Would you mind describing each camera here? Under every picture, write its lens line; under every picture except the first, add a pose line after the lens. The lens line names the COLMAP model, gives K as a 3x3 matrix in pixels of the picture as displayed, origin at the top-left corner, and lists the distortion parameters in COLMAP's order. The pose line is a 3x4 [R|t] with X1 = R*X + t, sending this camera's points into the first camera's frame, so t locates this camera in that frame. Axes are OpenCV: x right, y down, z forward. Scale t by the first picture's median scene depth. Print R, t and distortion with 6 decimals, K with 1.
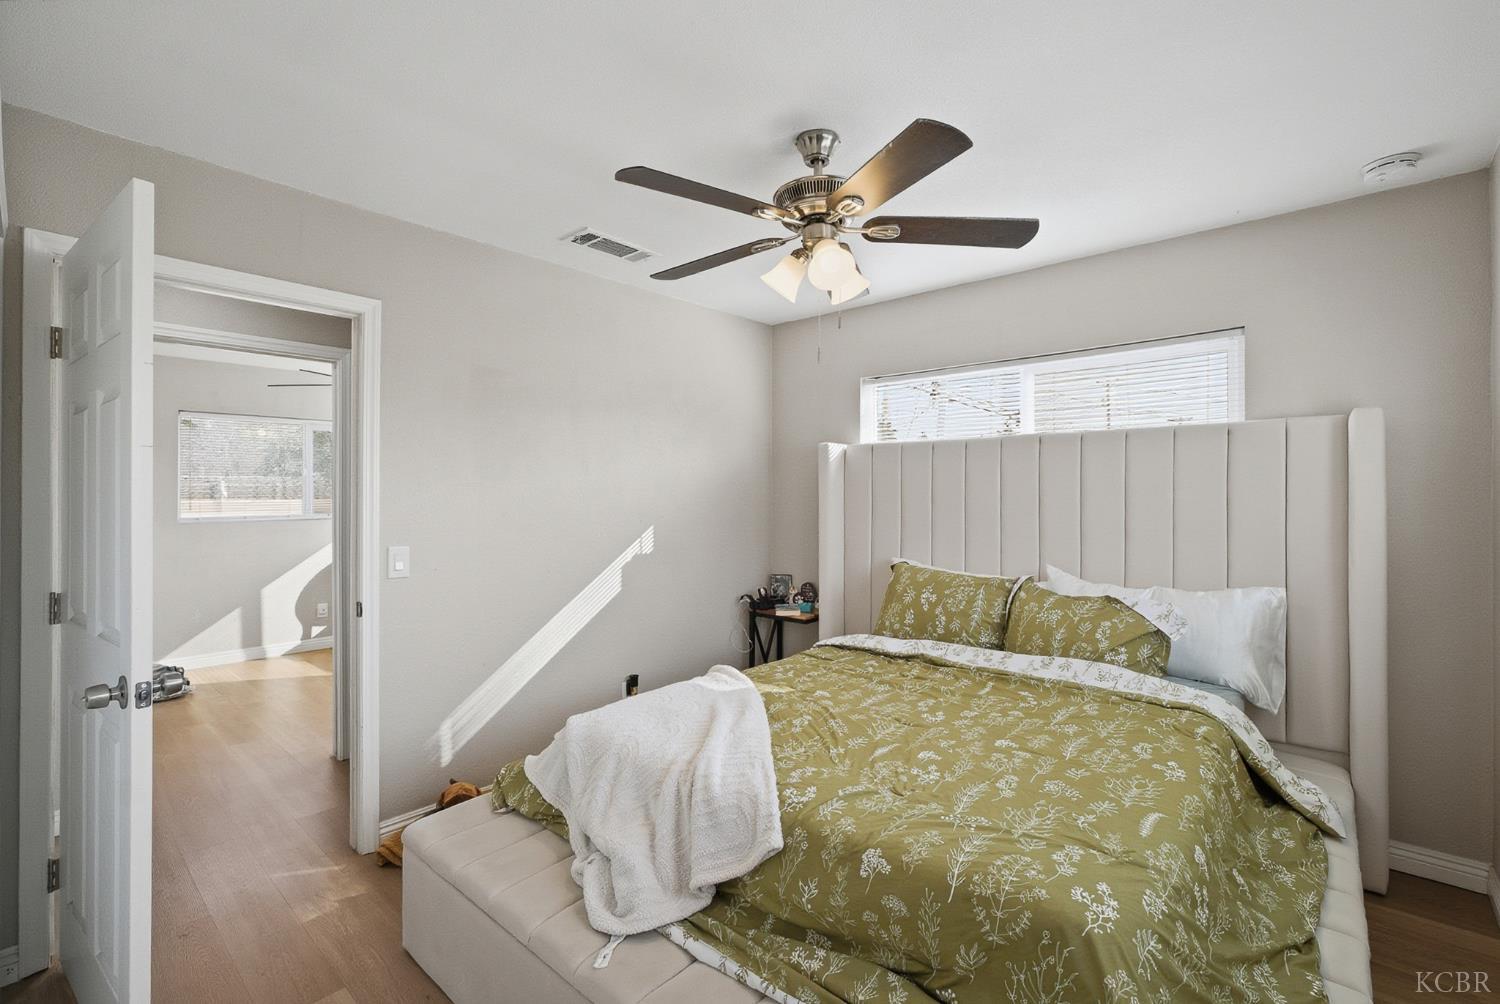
lens RADIAL K [[649.1, 0, 747.9], [0, 649.1, 496.0], [0, 0, 1]] dist [-0.022169, -0.000080]
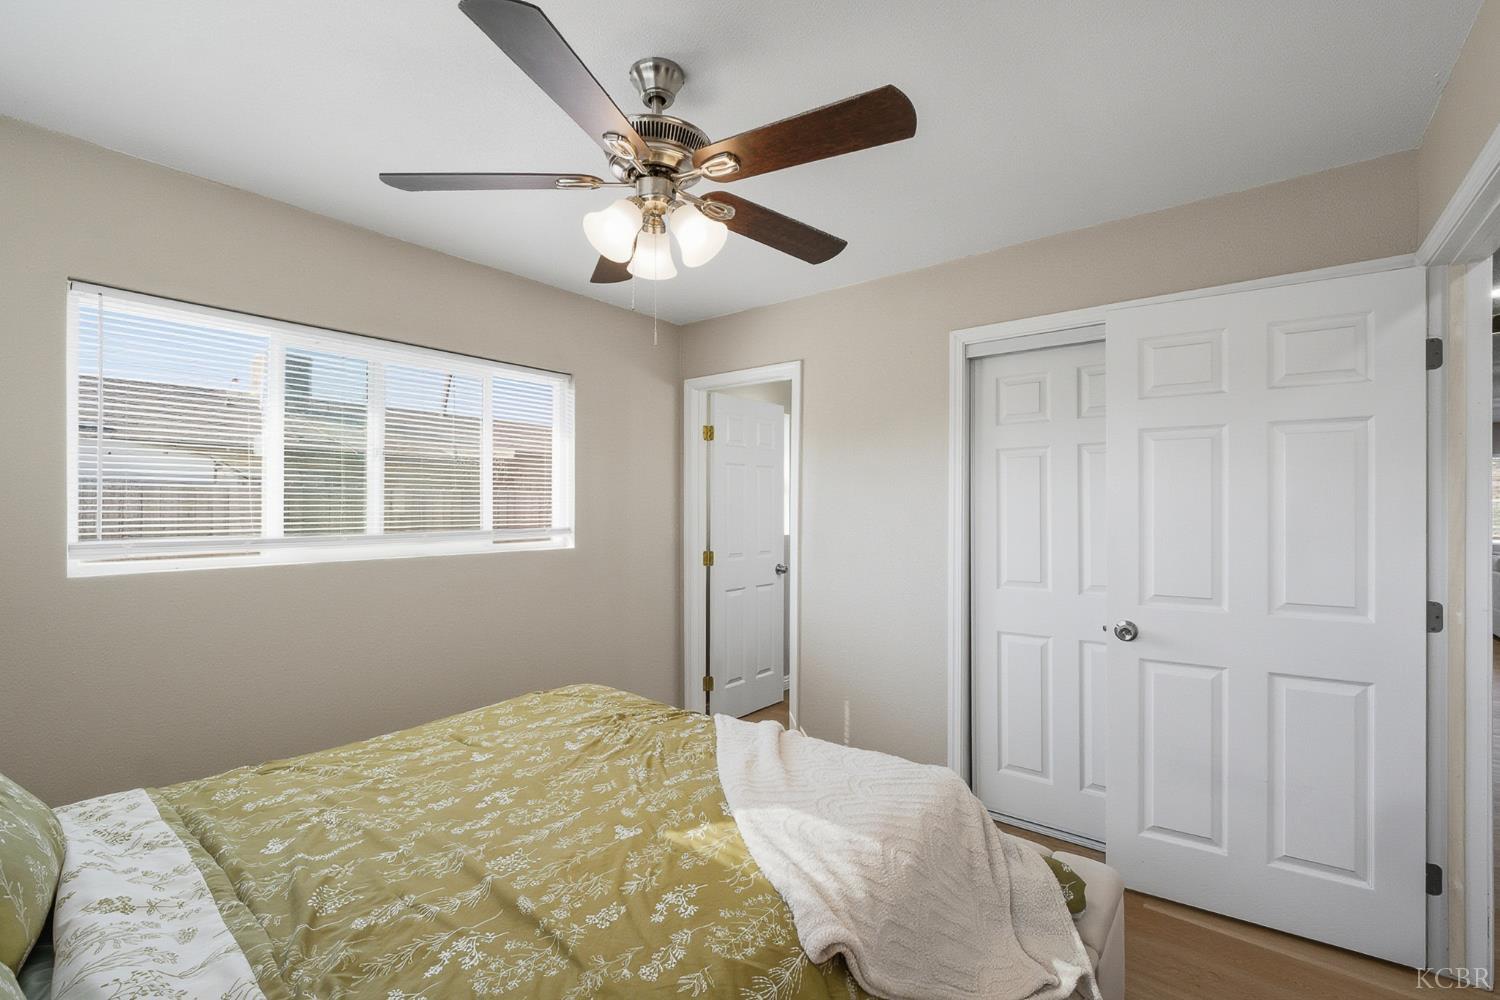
lens RADIAL K [[659.9, 0, 752.1], [0, 659.9, 501.8], [0, 0, 1]] dist [-0.006908, 0.003952]
pose [[-0.998425, 0.003902, -0.055960, 0.035752], [0.003918, 0.999992, -0.000177, -0.005764], [0.055959, -0.000396, -0.998433, 1.949967]]
